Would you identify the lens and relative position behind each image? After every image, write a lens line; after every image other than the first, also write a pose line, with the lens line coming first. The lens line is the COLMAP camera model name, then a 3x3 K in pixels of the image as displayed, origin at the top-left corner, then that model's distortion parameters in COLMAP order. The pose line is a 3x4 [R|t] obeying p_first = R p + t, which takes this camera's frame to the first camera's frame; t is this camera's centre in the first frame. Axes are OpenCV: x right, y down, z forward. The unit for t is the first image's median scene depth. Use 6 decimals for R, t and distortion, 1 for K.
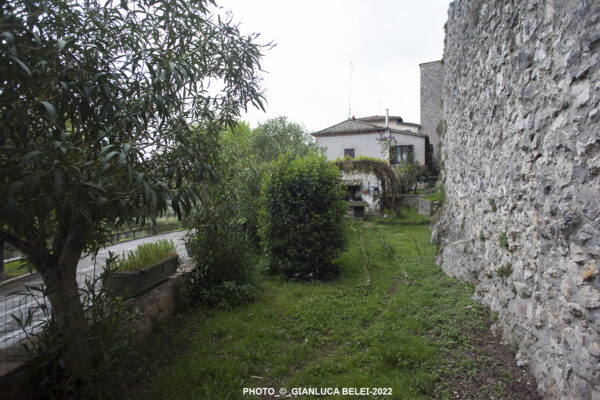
lens RADIAL K [[332.1, 0, 301.2], [0, 332.1, 199.9], [0, 0, 1]] dist [-0.000967, 0.001524]
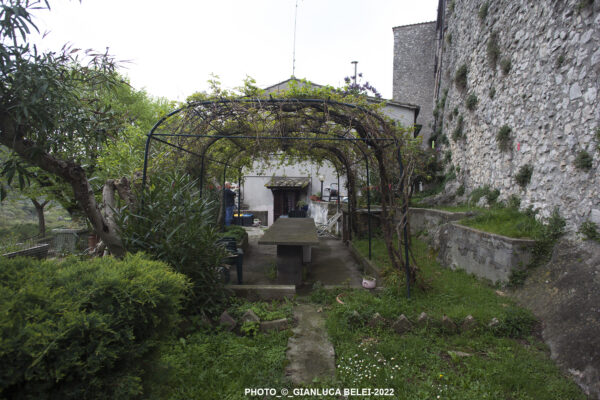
lens RADIAL K [[332.1, 0, 299.6], [0, 332.1, 199.9], [0, 0, 1]] dist [-0.000967, 0.001524]
pose [[0.991564, 0.023487, 0.127473, 0.101998], [-0.022491, 0.999704, -0.009245, -0.016354], [-0.127653, 0.006300, 0.991799, 0.477960]]
